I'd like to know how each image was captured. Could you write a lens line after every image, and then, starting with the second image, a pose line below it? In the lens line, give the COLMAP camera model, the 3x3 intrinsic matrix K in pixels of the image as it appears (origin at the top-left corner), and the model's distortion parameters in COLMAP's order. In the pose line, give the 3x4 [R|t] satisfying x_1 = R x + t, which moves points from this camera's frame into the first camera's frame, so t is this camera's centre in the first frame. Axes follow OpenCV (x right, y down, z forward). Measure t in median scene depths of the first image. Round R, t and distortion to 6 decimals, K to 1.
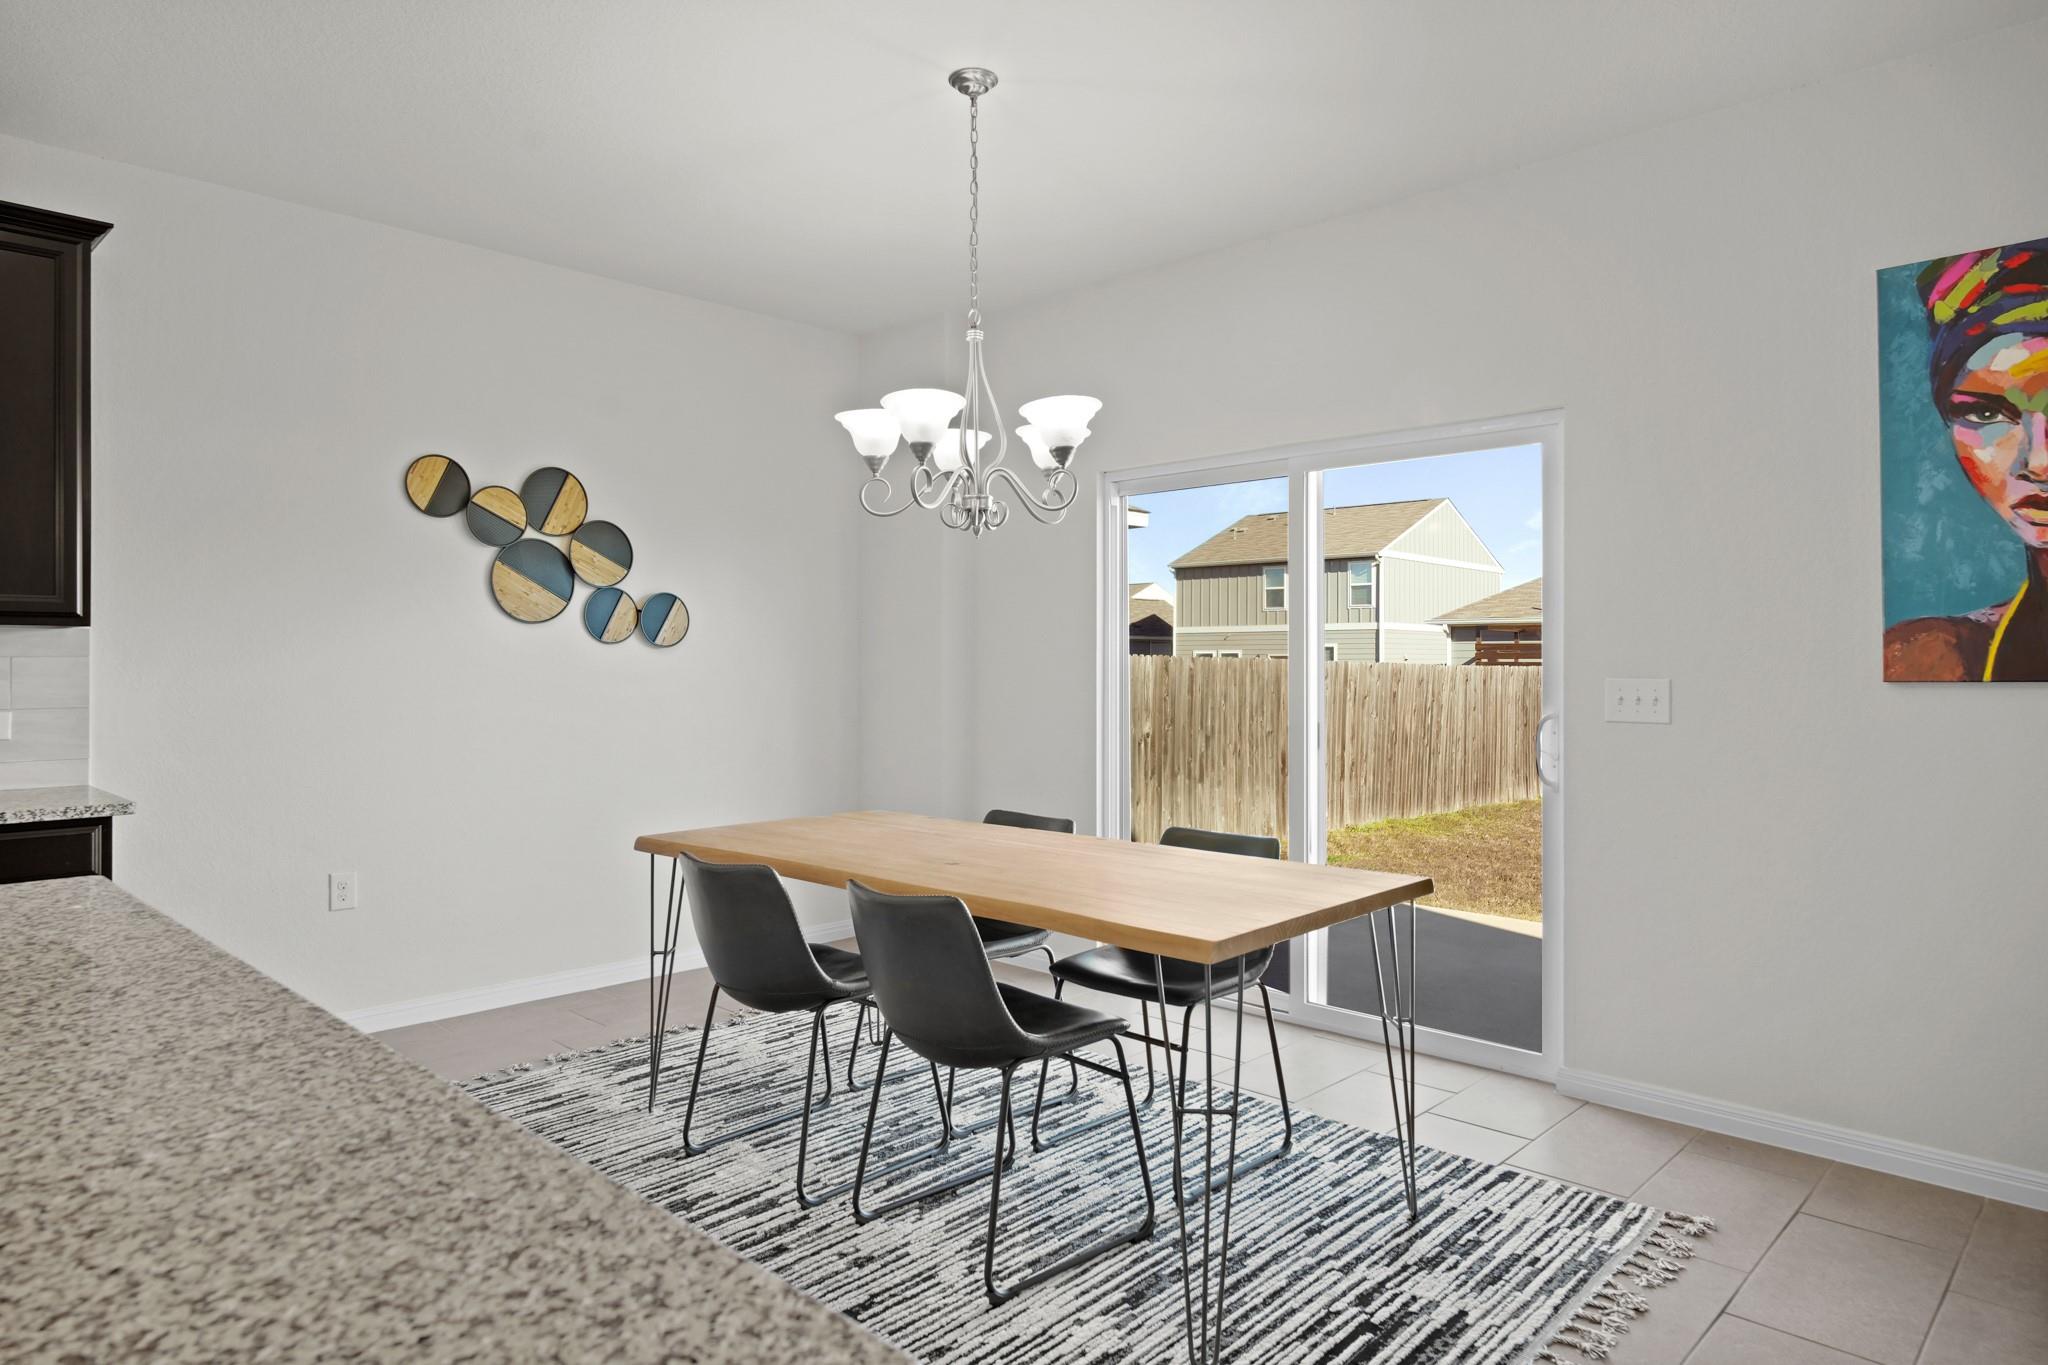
lens RADIAL K [[1235.1, 0, 1032.1], [0, 1235.1, 654.3], [0, 0, 1]] dist [-0.001507, 0.001059]
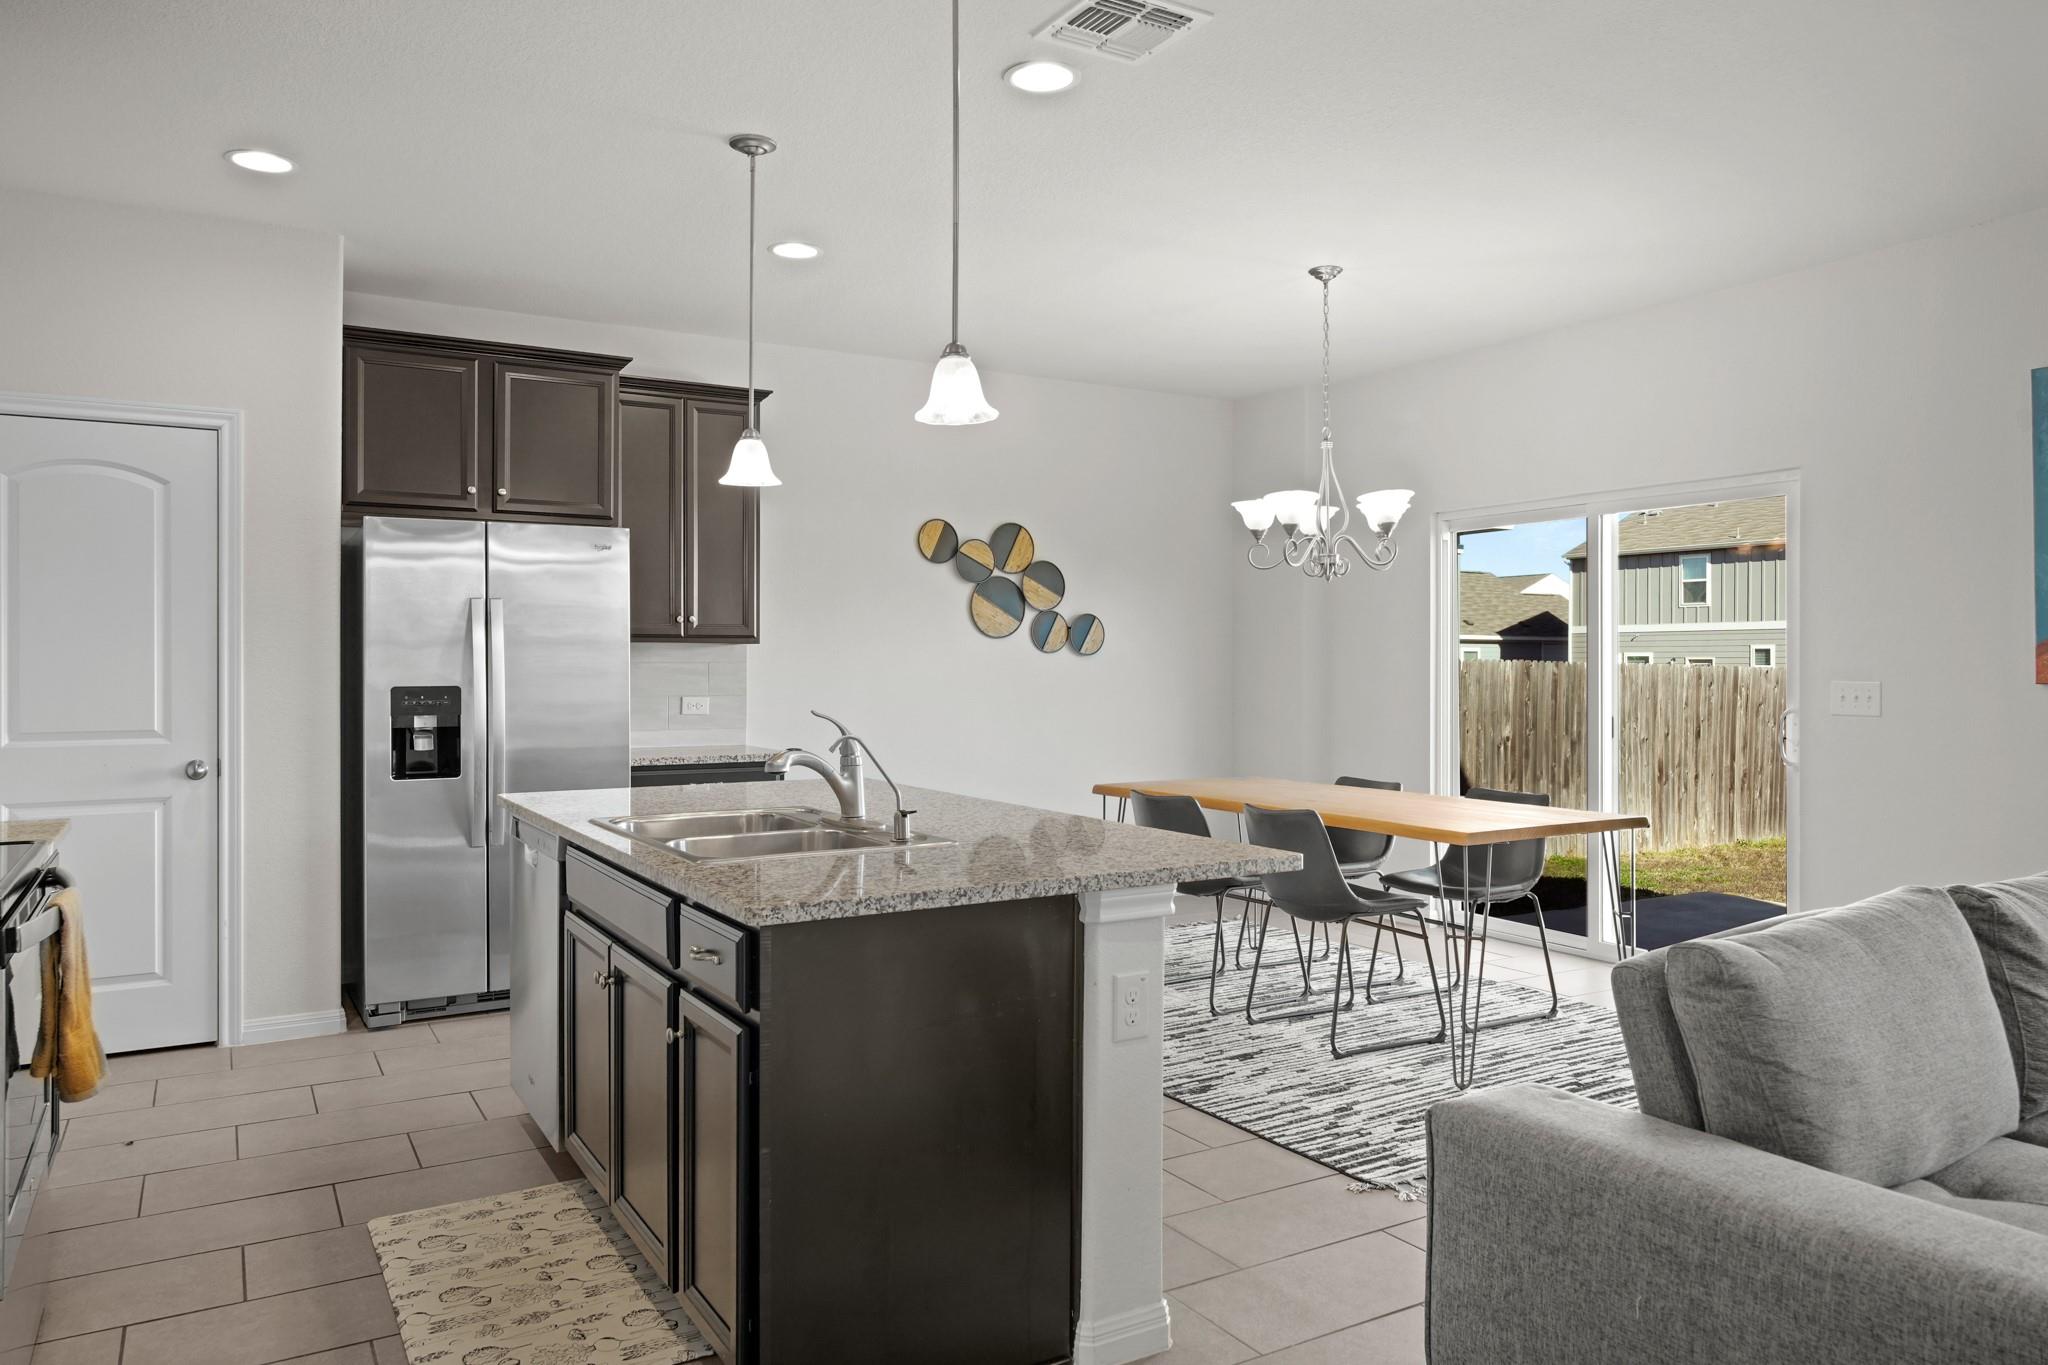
lens RADIAL K [[1377.8, 0, 1021.3], [0, 1377.8, 658.6], [0, 0, 1]] dist [-0.001342, 0.000112]
pose [[0.963367, 0.000329, -0.268188, 0.039426], [0.000022, 0.999999, 0.001303, -0.005966], [0.268188, -0.001261, 0.963366, -0.613670]]
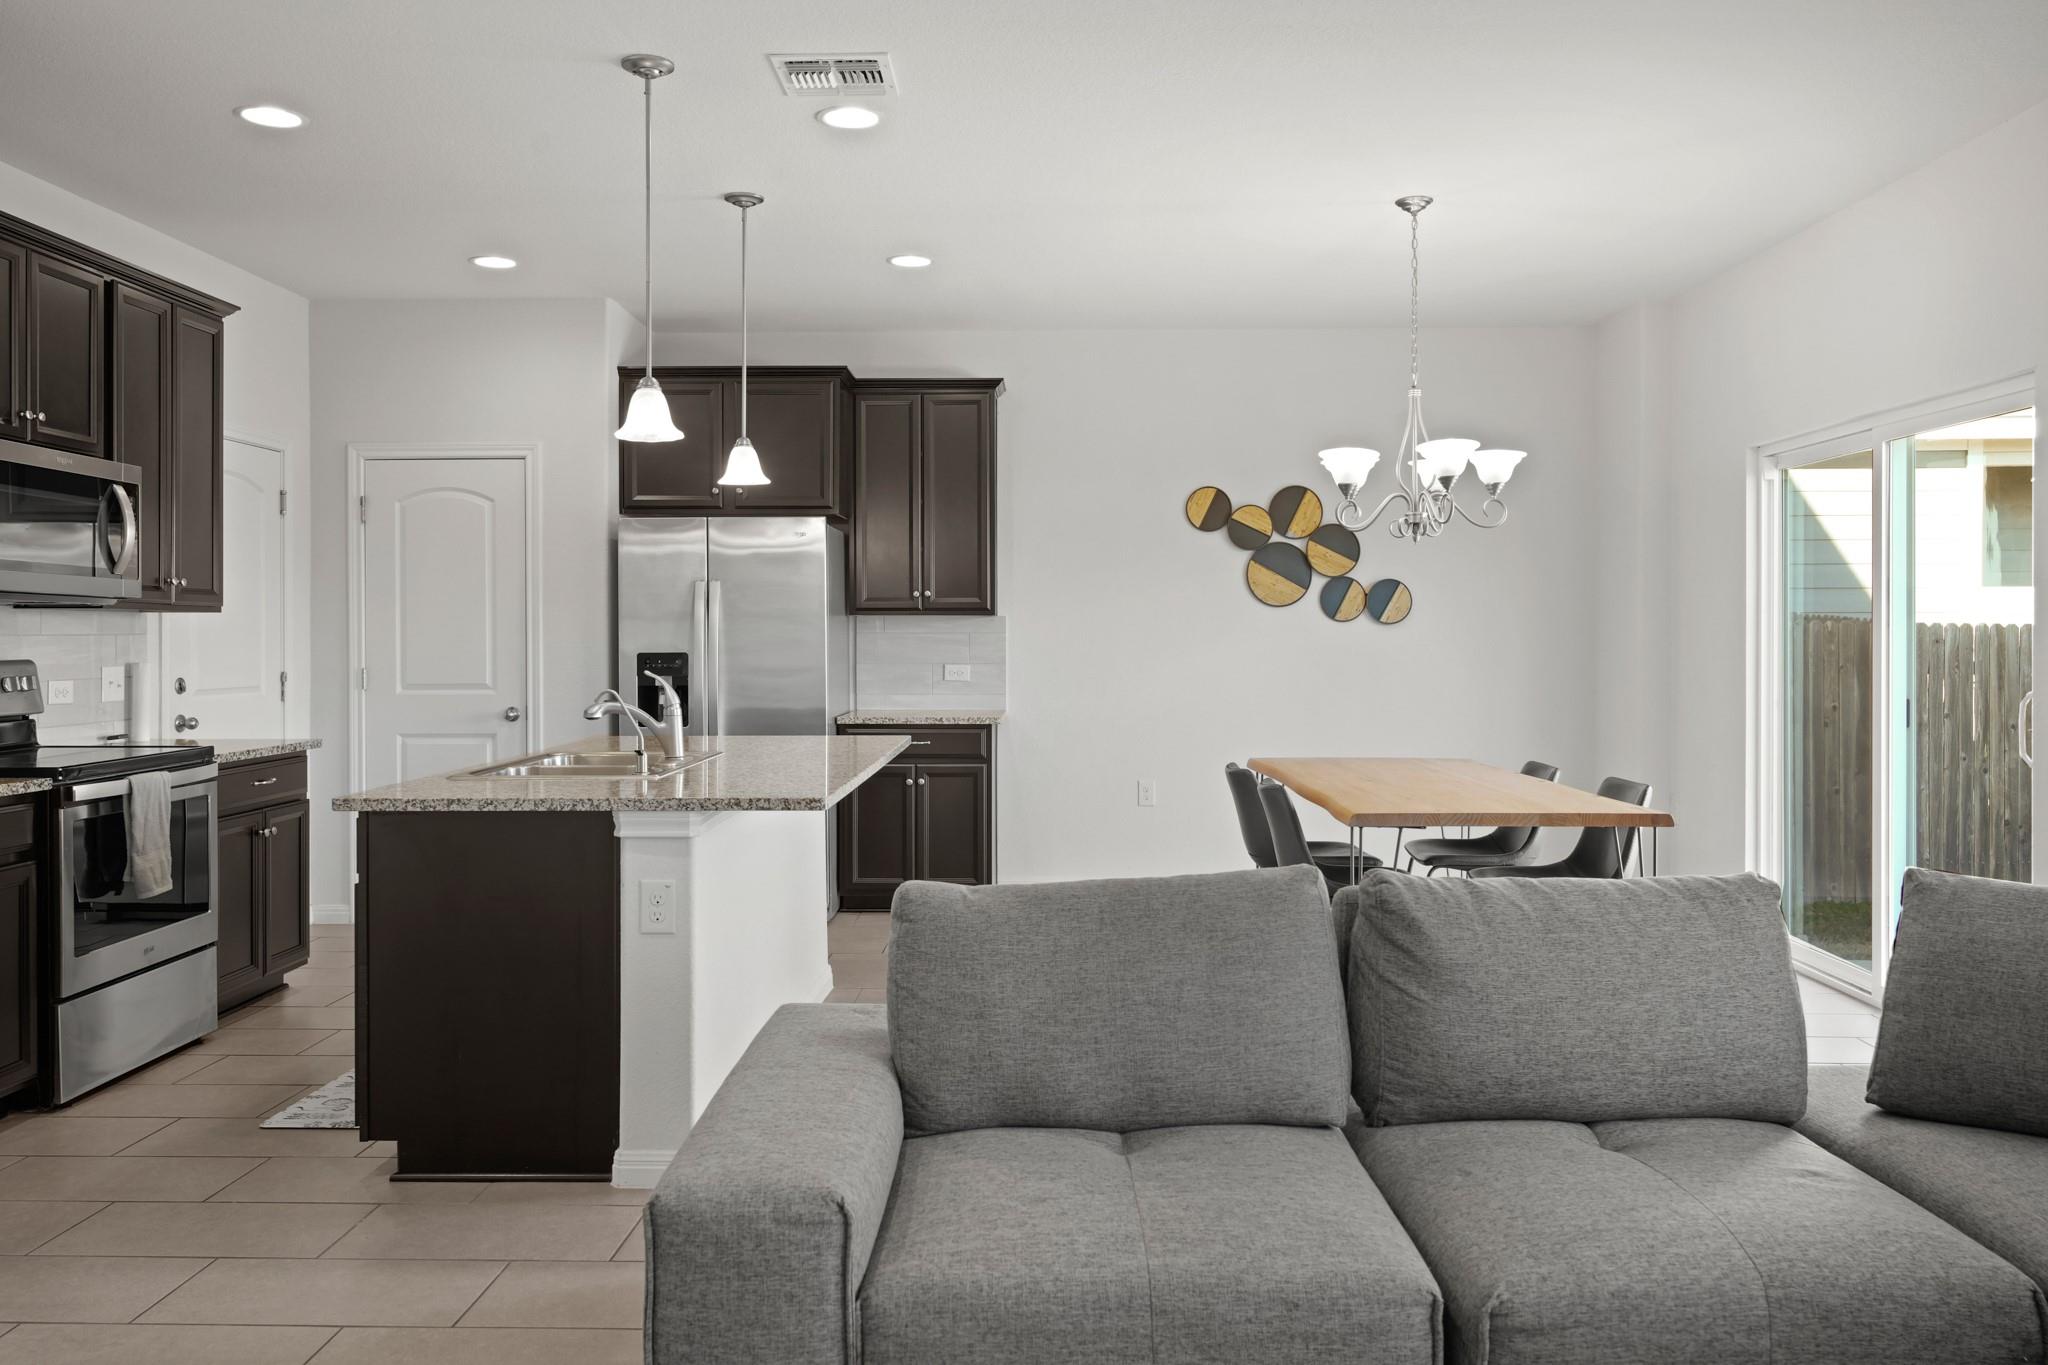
lens RADIAL K [[1536.5, 0, 1025.4], [0, 1536.5, 644.6], [0, 0, 1]] dist [0.001590, 0.000339]
pose [[0.678444, 0.004867, -0.734636, 0.812273], [0.004164, 0.999937, 0.010471, -0.004055], [0.734640, -0.010163, 0.678381, -0.403558]]
